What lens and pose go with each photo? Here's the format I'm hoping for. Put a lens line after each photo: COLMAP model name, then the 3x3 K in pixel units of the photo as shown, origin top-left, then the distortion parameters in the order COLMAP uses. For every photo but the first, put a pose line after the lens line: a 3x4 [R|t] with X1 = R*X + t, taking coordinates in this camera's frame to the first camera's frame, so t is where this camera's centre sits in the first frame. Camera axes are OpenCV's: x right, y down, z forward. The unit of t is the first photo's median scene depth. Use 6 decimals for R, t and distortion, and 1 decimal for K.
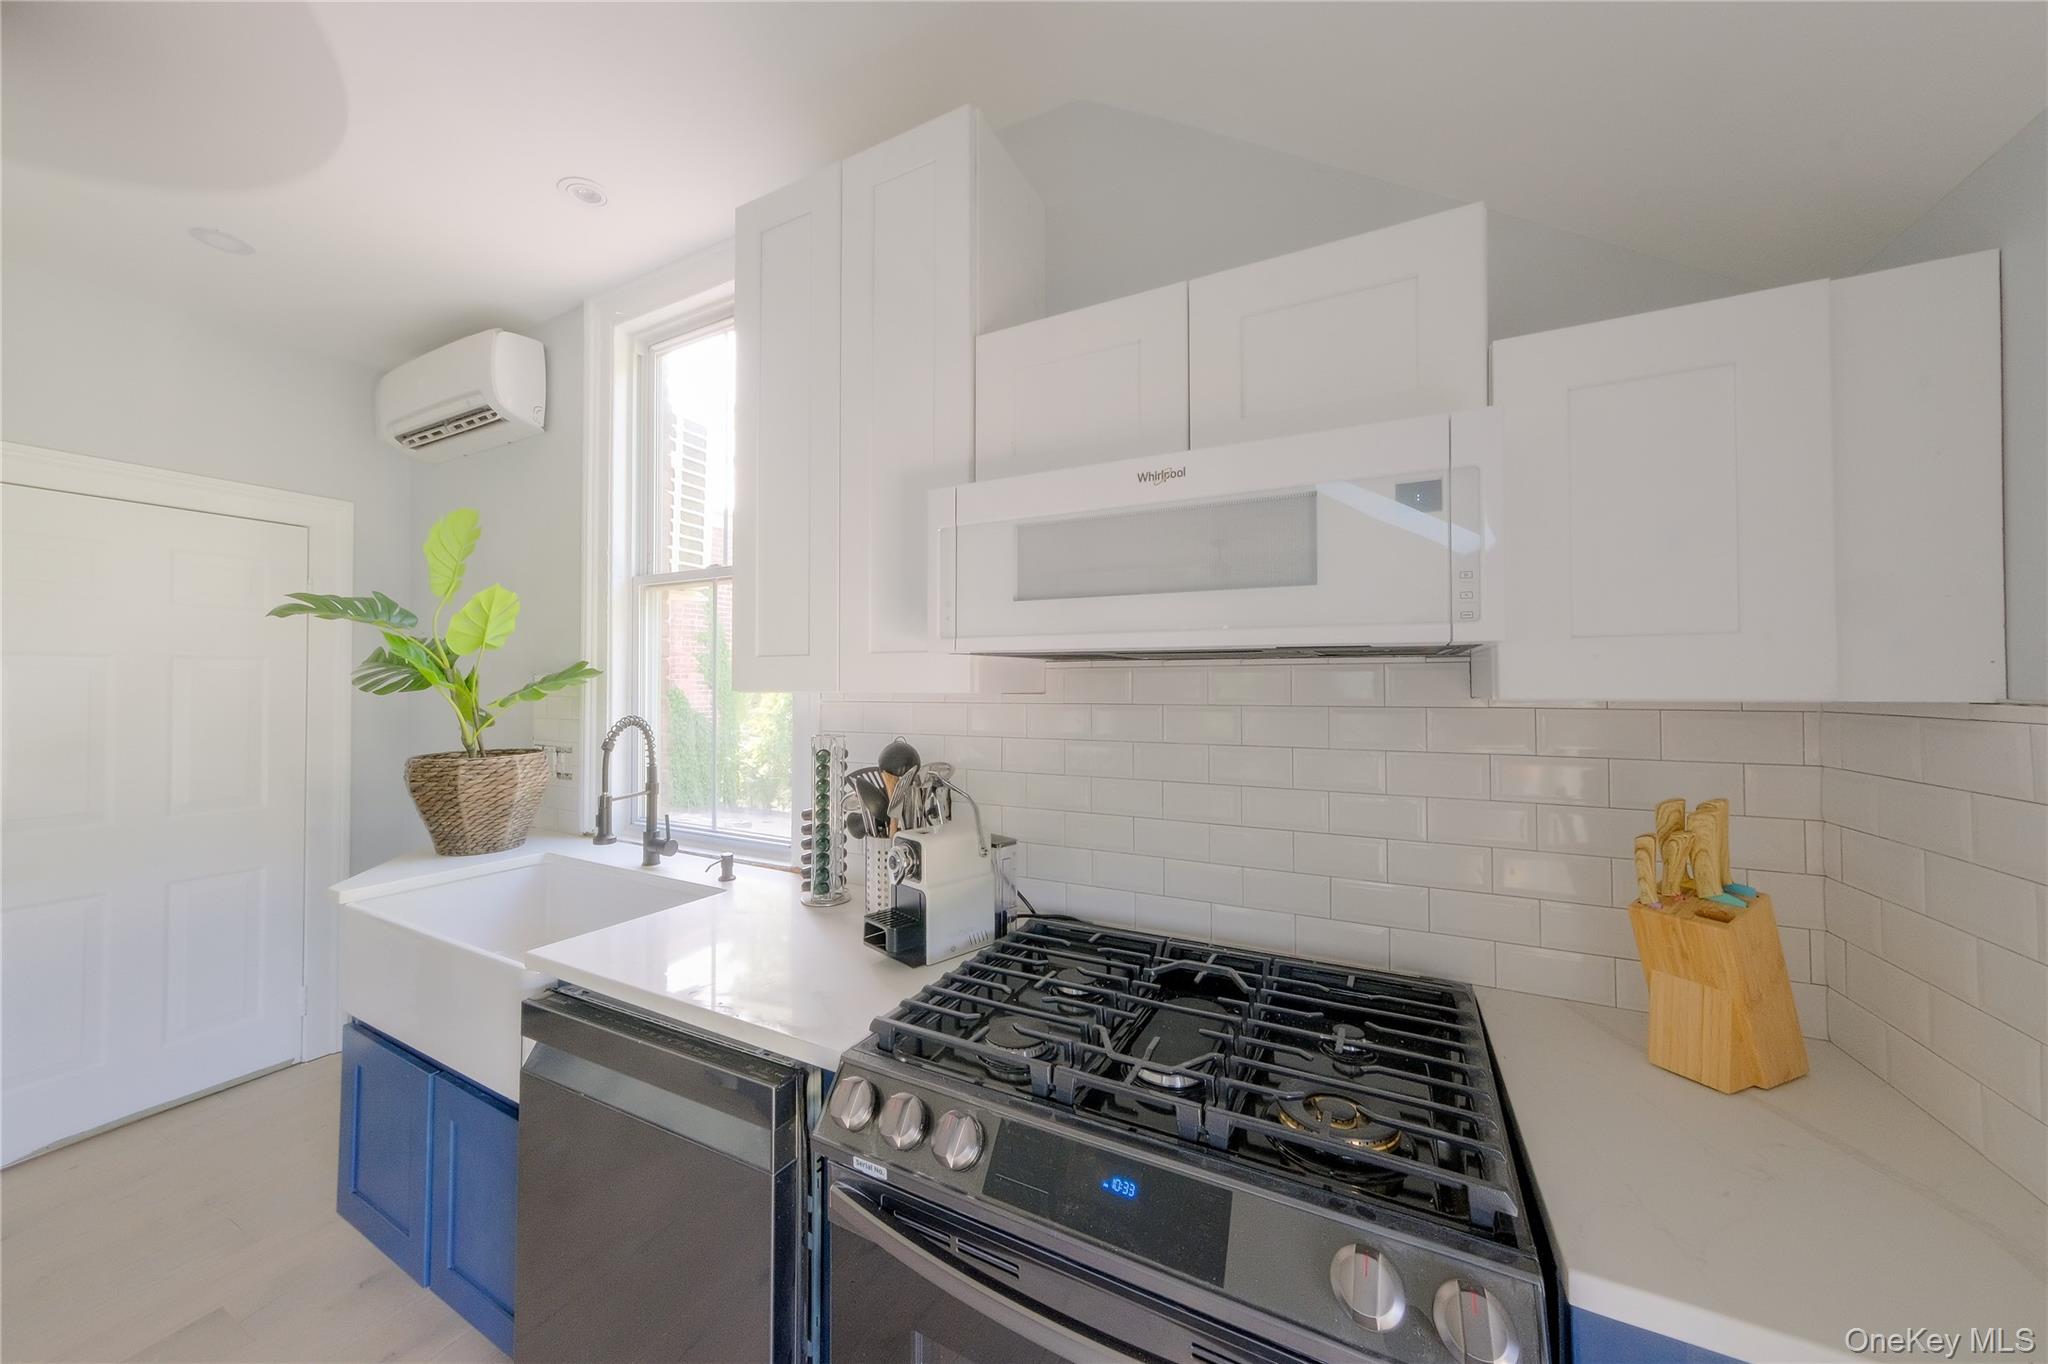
lens RADIAL K [[675.5, 0, 1024.0], [0, 675.5, 682.0], [0, 0, 1]] dist [0.006438, -0.000010]
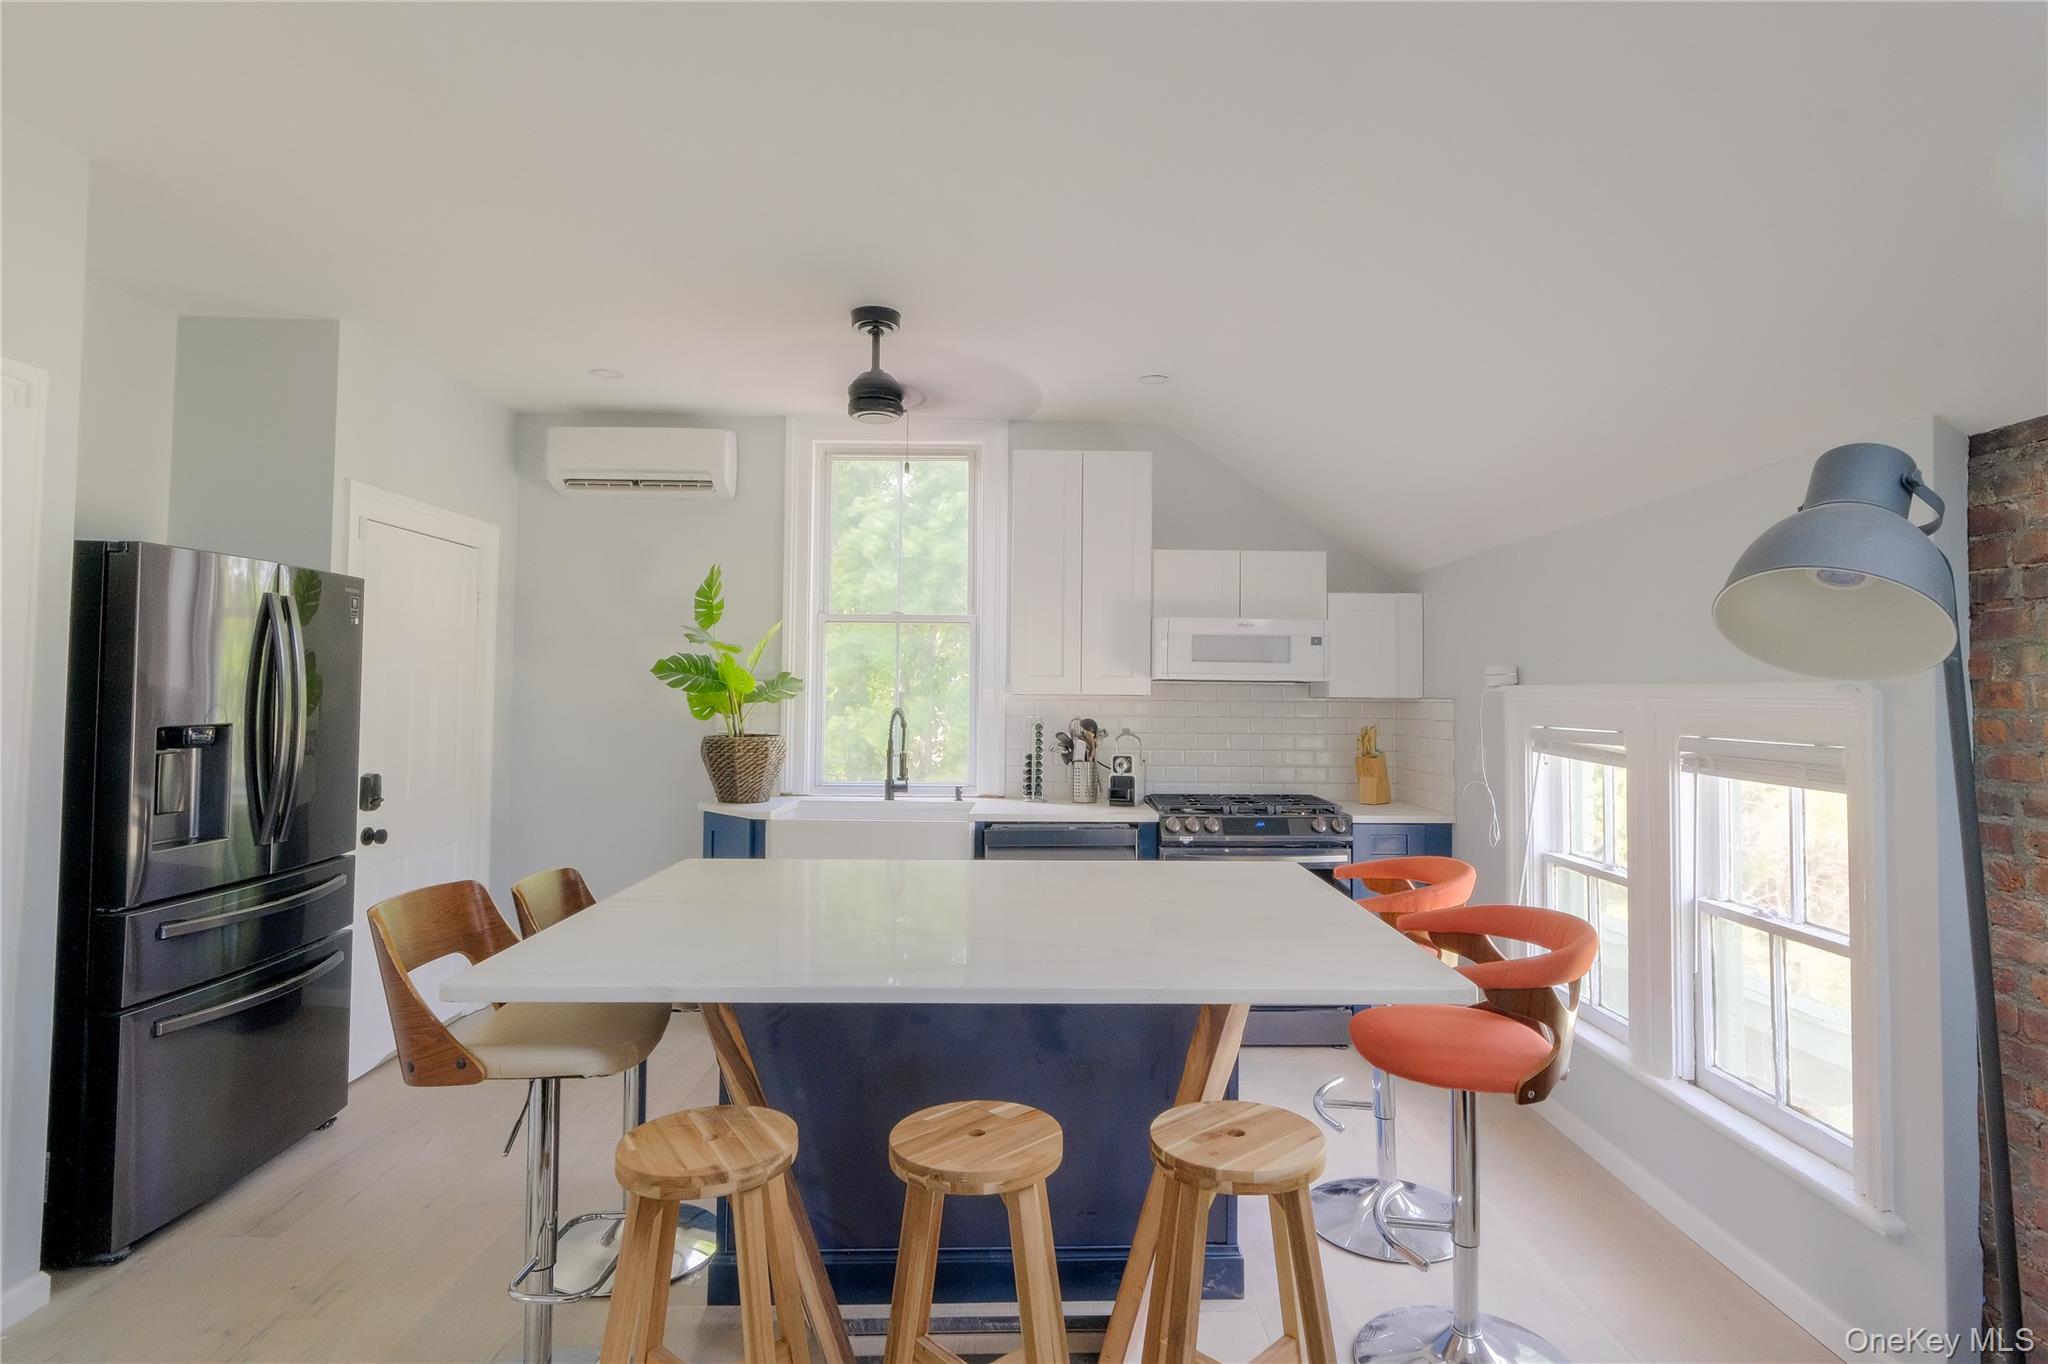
lens RADIAL K [[1041.8, 0, 1034.1], [0, 1041.8, 677.7], [0, 0, 1]] dist [-0.000740, -0.000025]
pose [[0.884665, 0.011756, 0.466079, -2.610087], [-0.010253, 0.999931, -0.005759, -0.024025], [-0.466114, 0.000316, 0.884724, -2.519449]]
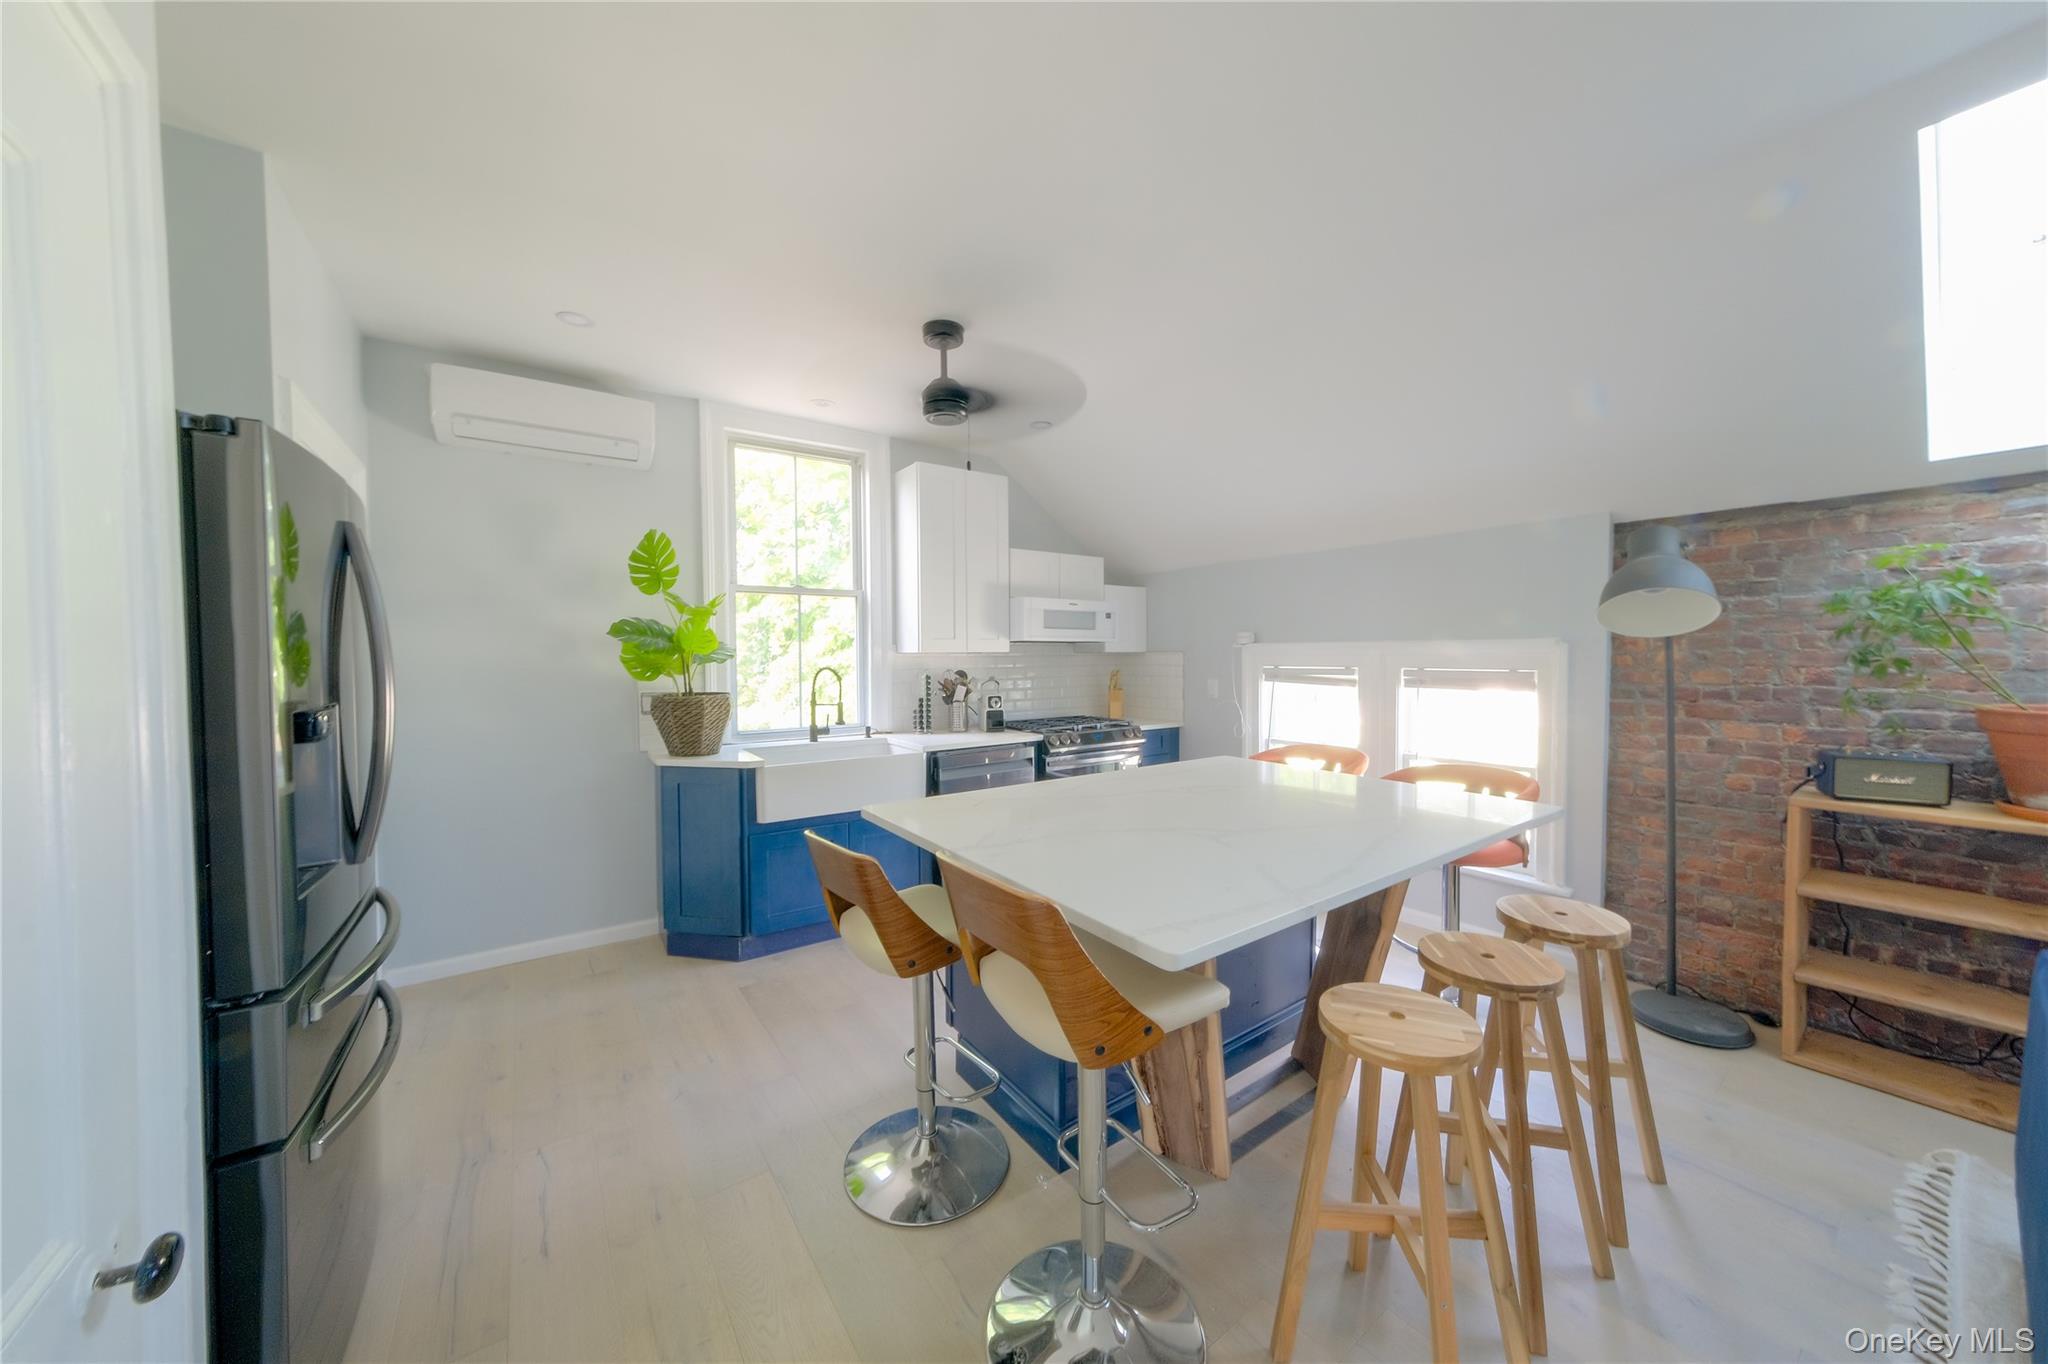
lens RADIAL K [[688.5, 0, 1021.0], [0, 688.5, 675.6], [0, 0, 1]] dist [-0.001423, -0.000033]
pose [[0.466172, -0.032793, 0.884086, -3.736622], [-0.001790, 0.999276, 0.038010, 0.003973], [-0.884692, -0.019302, 0.465776, -0.812167]]
